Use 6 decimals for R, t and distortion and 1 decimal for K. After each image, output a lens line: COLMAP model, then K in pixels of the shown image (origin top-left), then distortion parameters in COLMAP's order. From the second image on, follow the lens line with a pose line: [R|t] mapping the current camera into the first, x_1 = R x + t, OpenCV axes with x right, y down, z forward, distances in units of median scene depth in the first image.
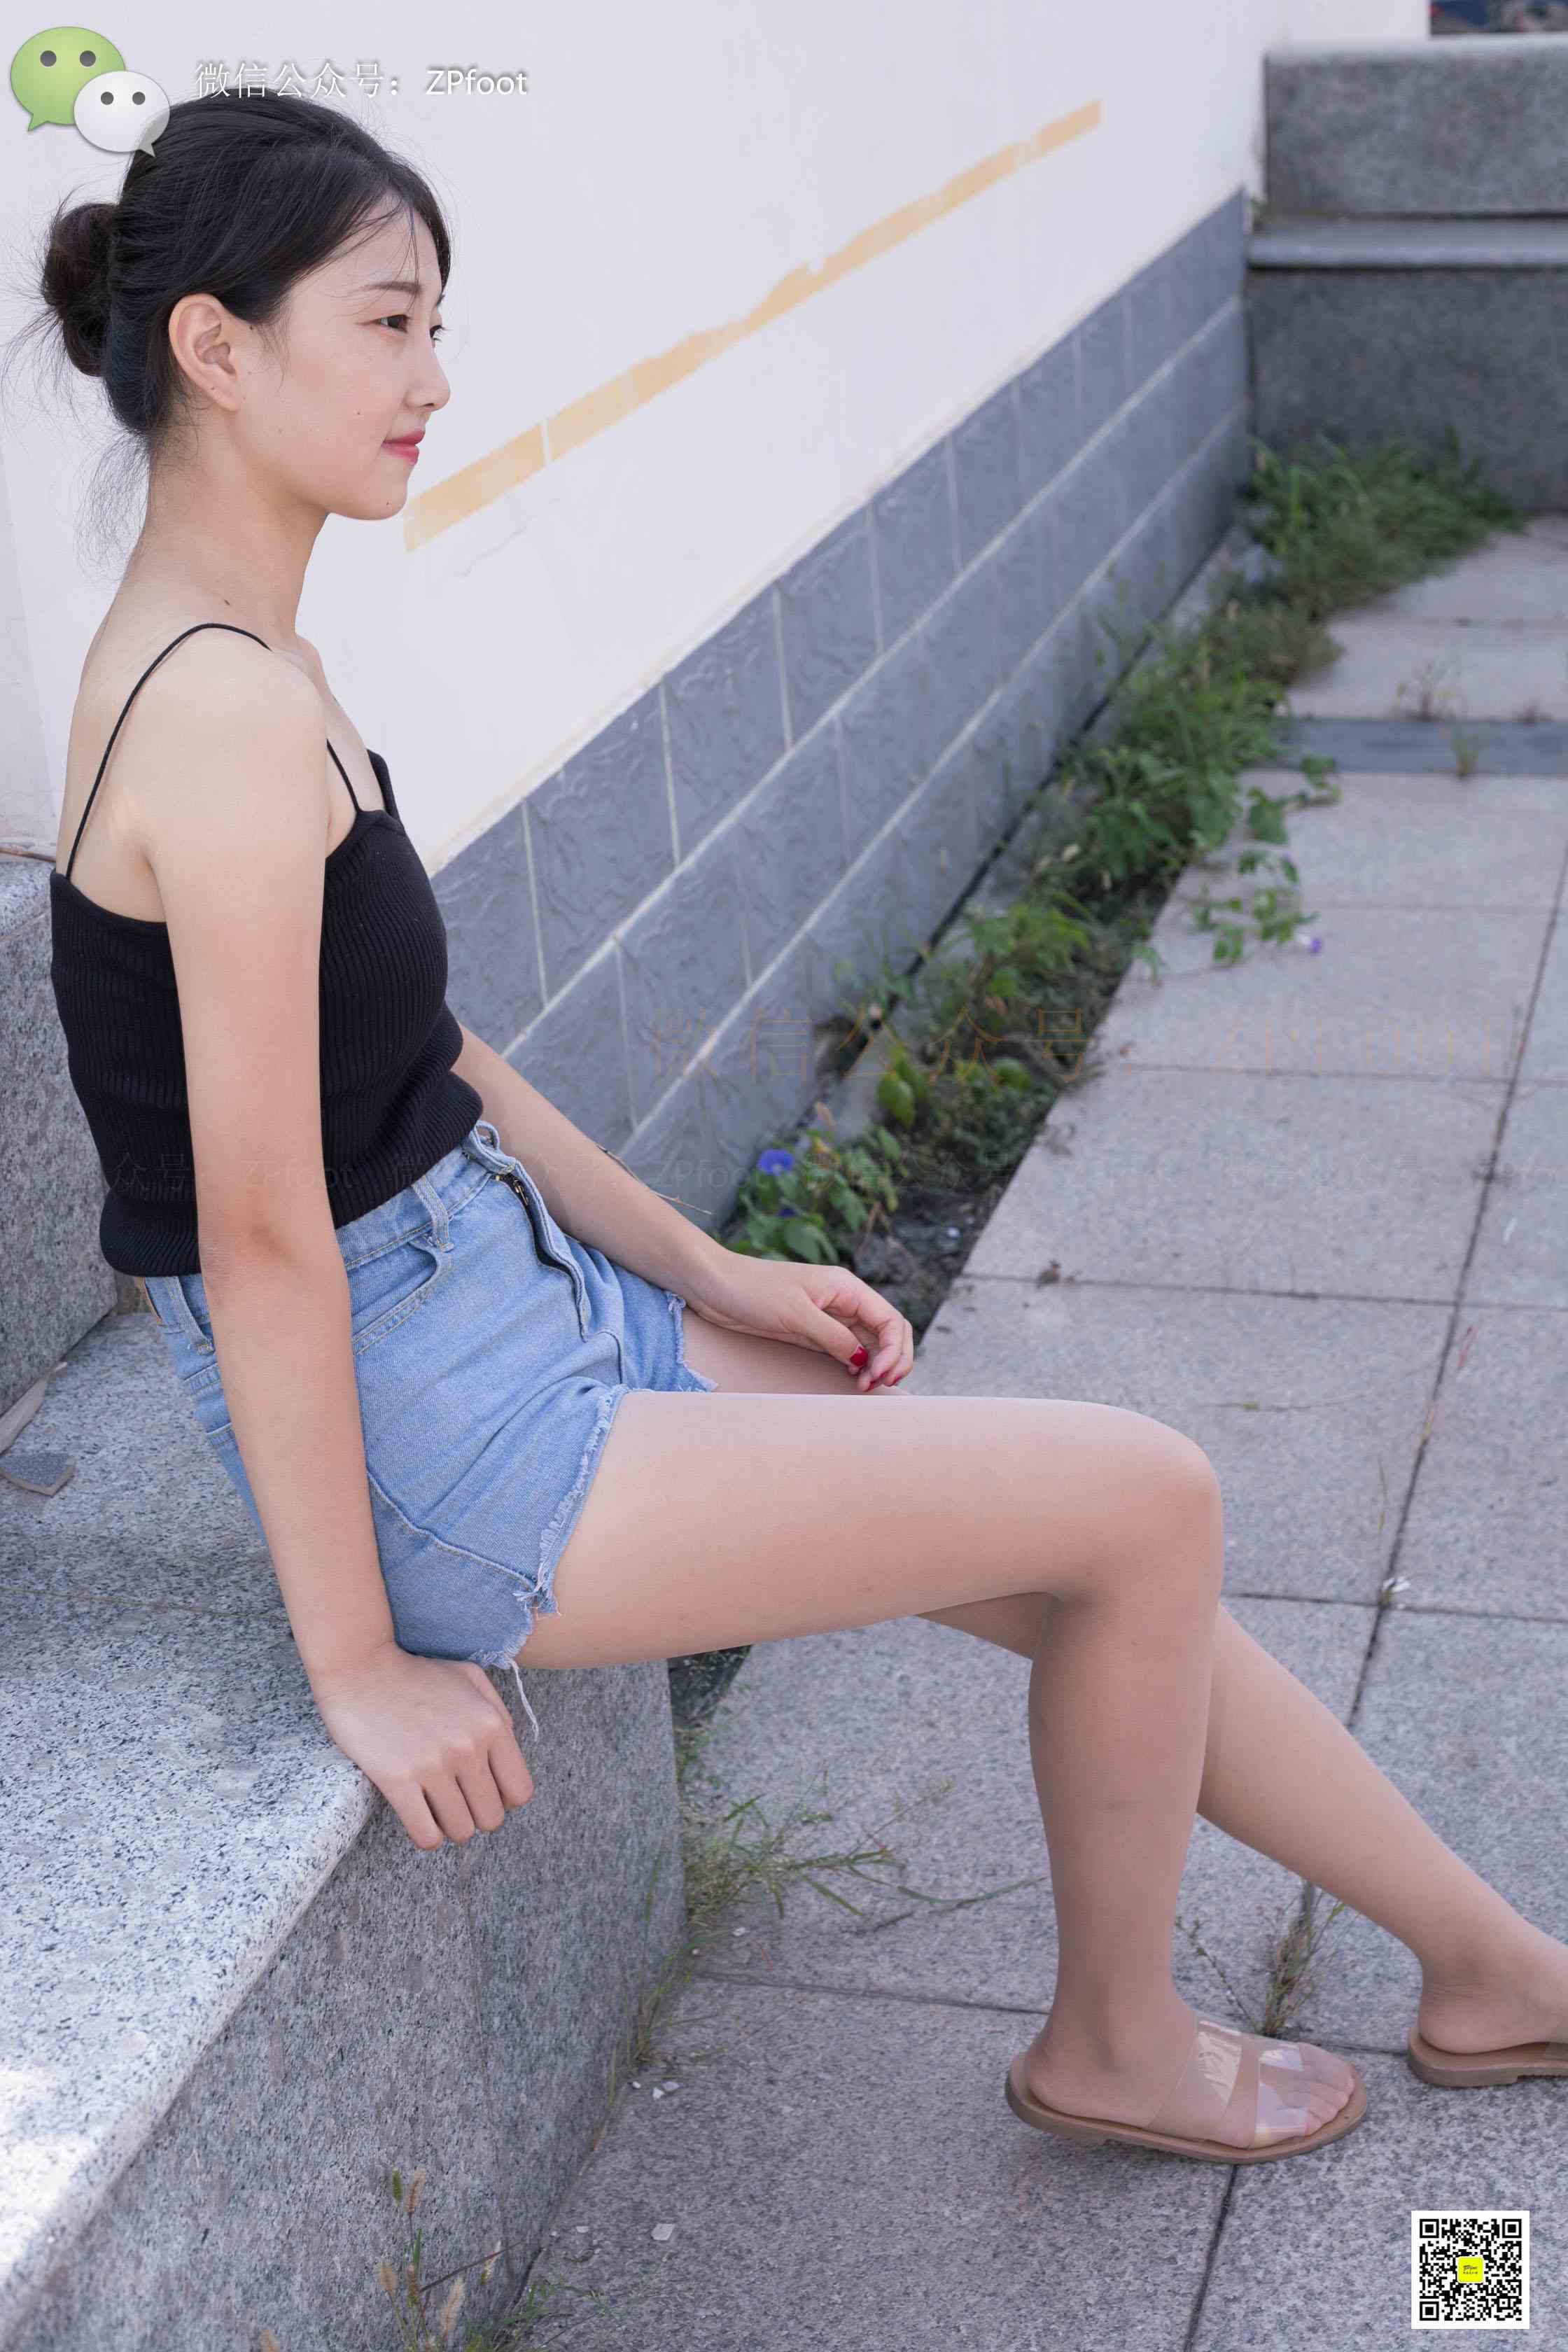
lens RADIAL K [[3460.7, 0, 776.6], [0, 3460.7, 1164.8], [0, 0, 1]] dist [-0.128918, 0.000000]
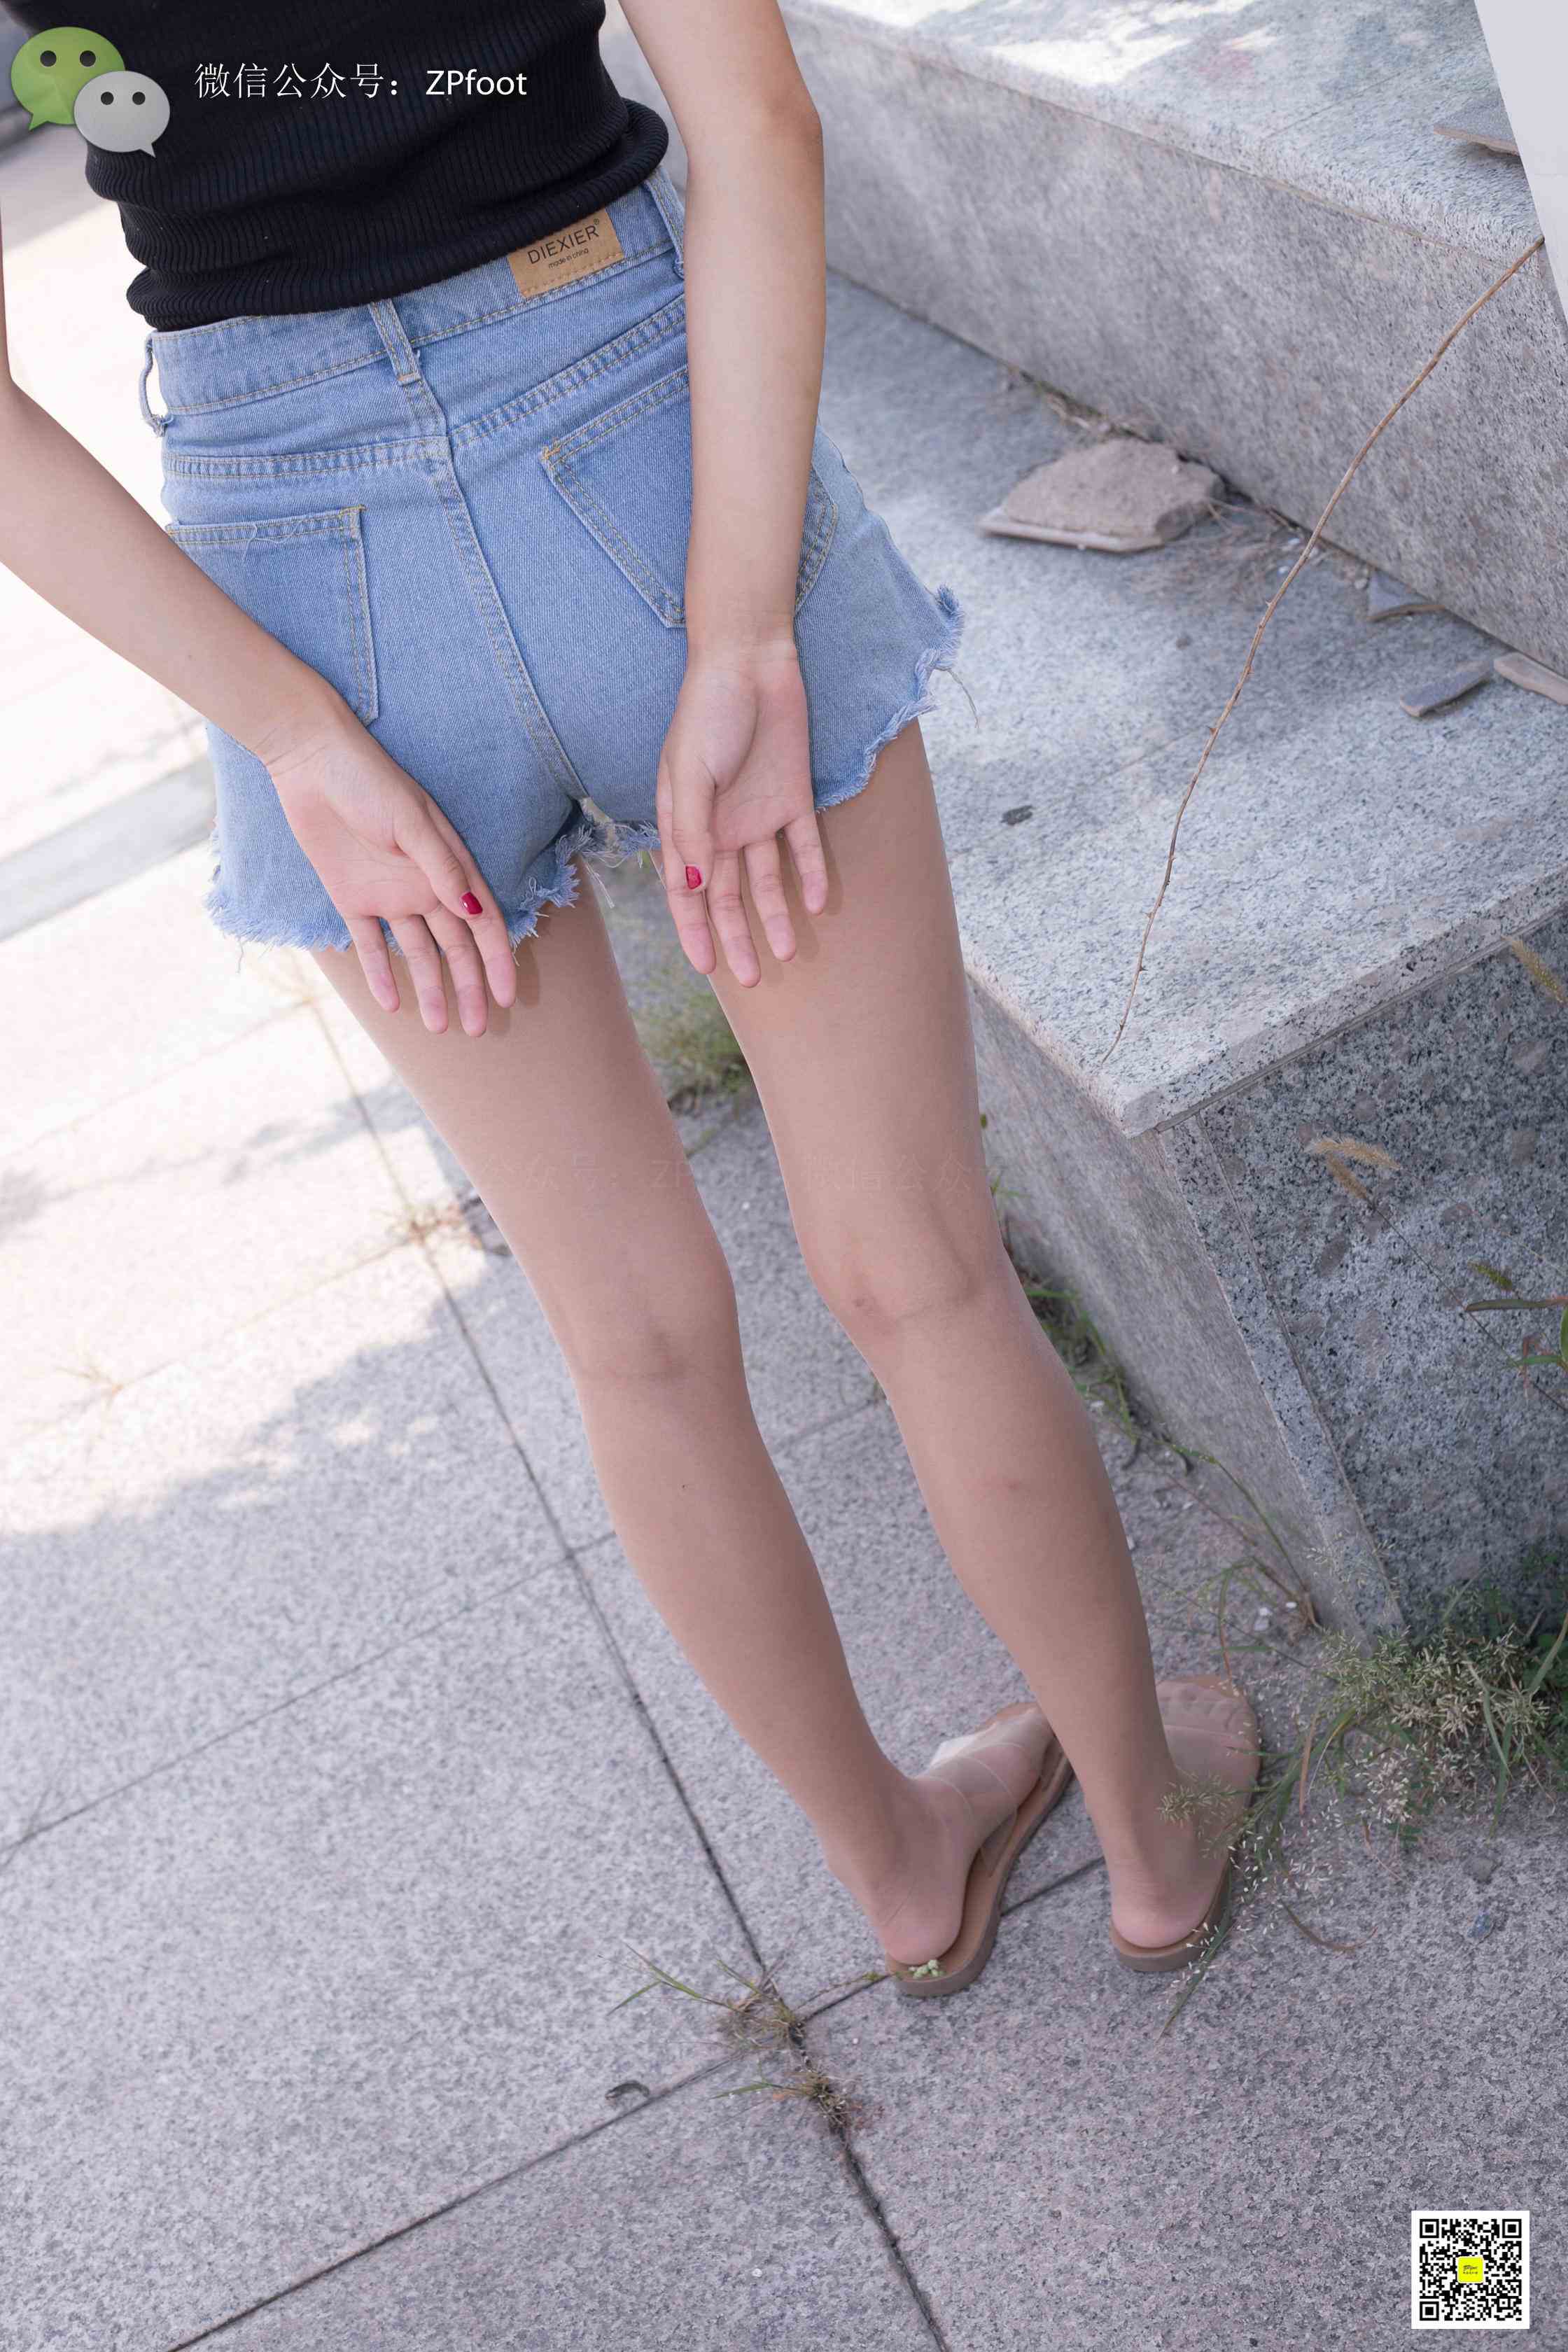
lens RADIAL K [[3460.7, 0, 769.7], [0, 3460.7, 1175.7], [0, 0, 1]] dist [-0.128918, 0.000000]
pose [[-0.742283, 0.608081, -0.281520, 0.282677], [0.187458, 0.591790, 0.783992, -0.623207], [0.643331, 0.529171, -0.553266, 1.461832]]
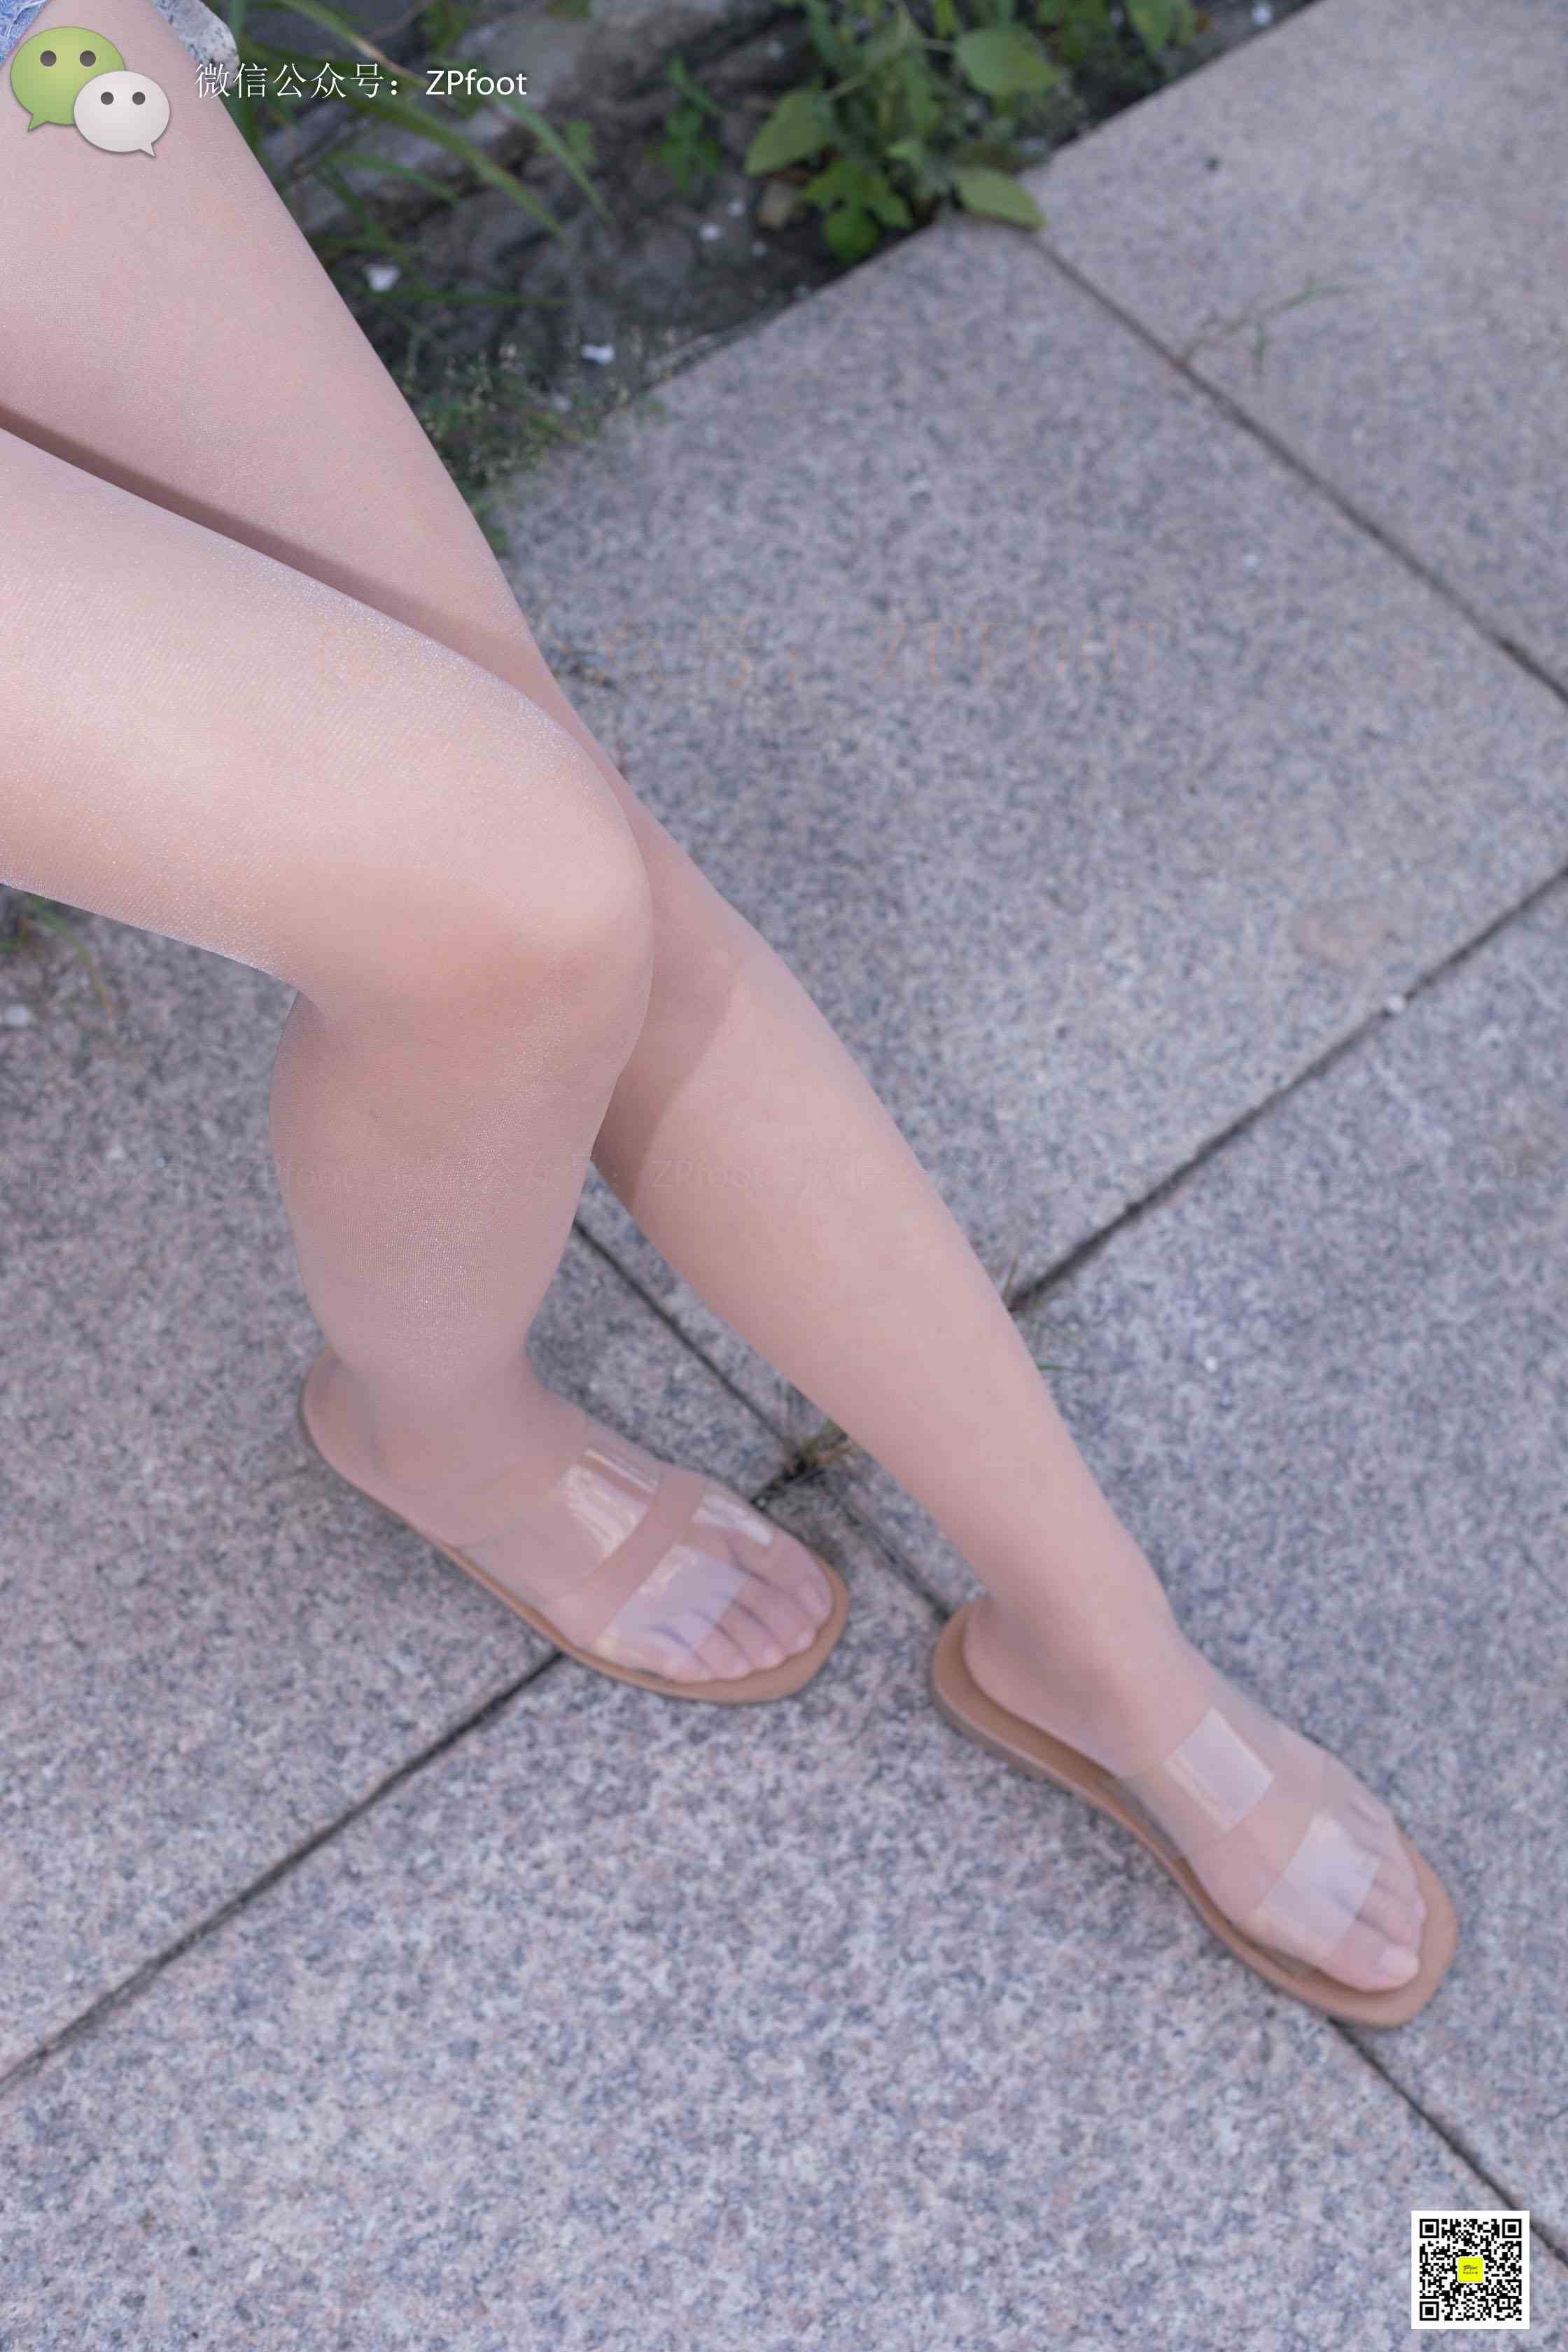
lens RADIAL K [[3460.7, 0, 773.4], [0, 3460.7, 1199.7], [0, 0, 1]] dist [-0.128918, 0.000000]
pose [[0.836564, 0.533449, -0.124871, 0.203864], [-0.353747, 0.699976, 0.620400, -0.178412], [0.418358, -0.474831, 0.774281, 0.564066]]
